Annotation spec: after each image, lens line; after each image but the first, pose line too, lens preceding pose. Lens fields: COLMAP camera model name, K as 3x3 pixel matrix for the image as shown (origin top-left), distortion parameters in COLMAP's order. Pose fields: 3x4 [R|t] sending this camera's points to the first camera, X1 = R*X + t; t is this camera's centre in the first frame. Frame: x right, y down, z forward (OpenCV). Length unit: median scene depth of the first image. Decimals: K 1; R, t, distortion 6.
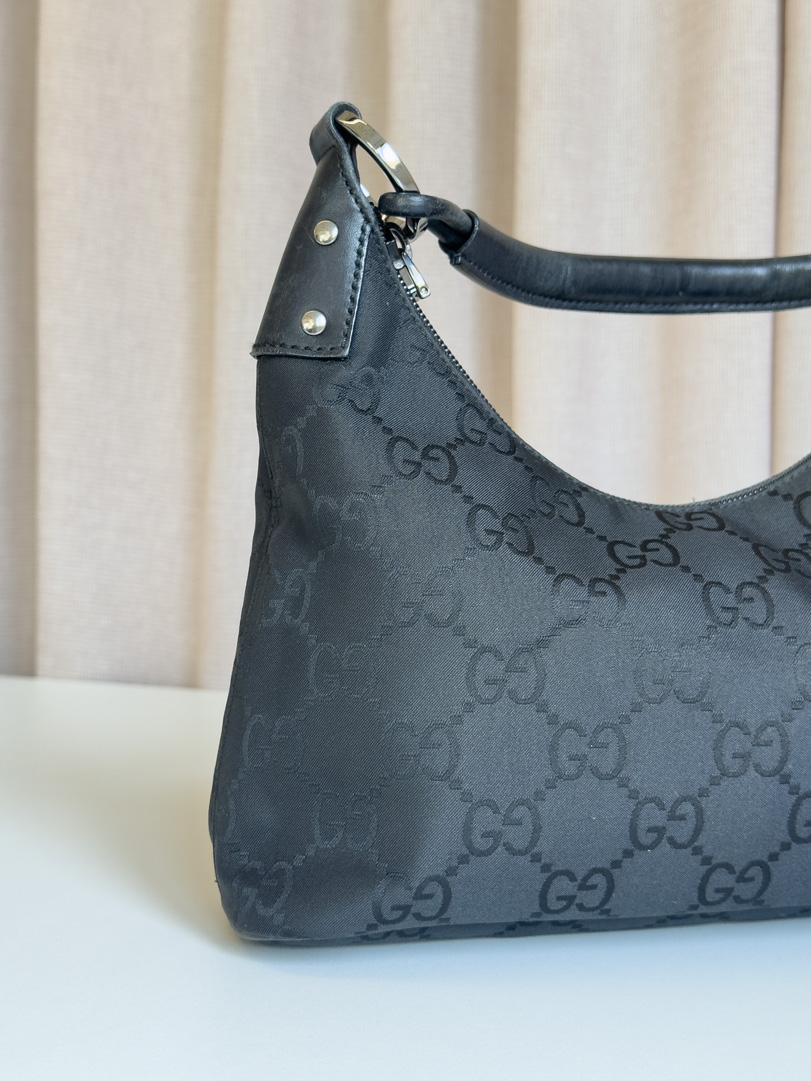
lens RADIAL K [[1587.3, 0, 412.5], [0, 1587.3, 542.2], [0, 0, 1]] dist [0.164156, 0.000000]
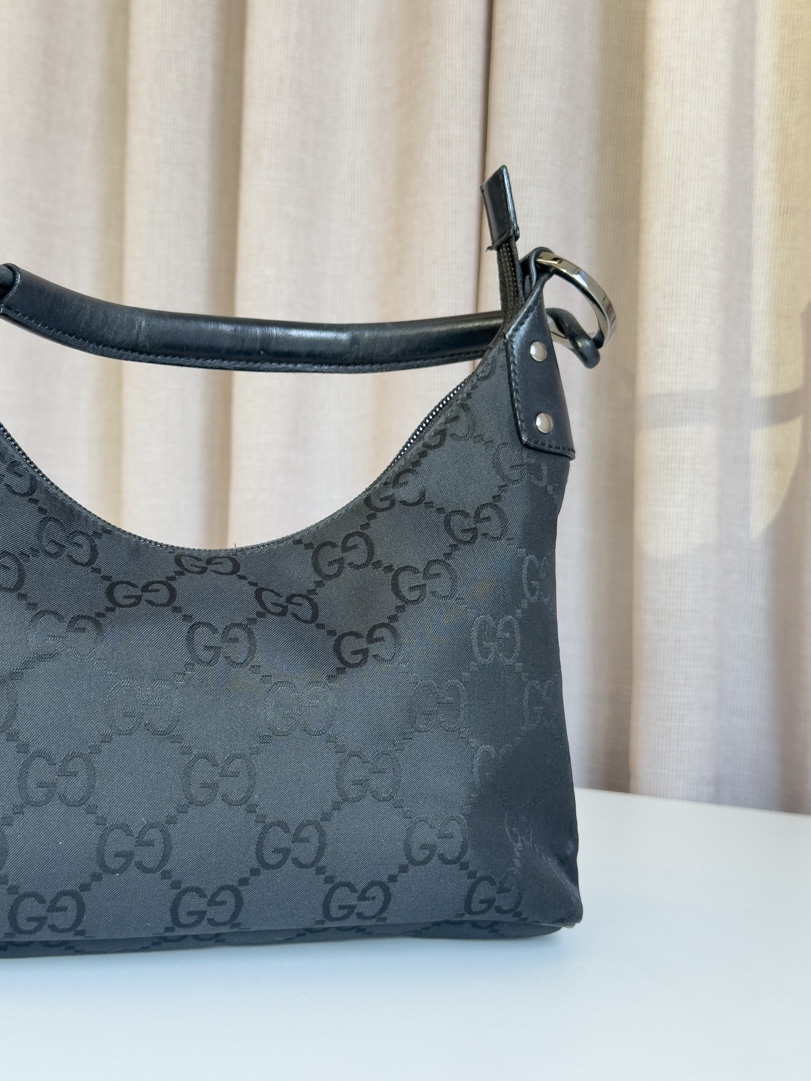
lens RADIAL K [[1587.3, 0, 400.1], [0, 1587.3, 539.5], [0, 0, 1]] dist [0.164156, 0.000000]
pose [[0.998630, 0.036050, 0.037926, 0.270788], [-0.034975, 0.998978, -0.028634, -0.004670], [-0.038919, 0.027268, 0.998870, -0.070301]]
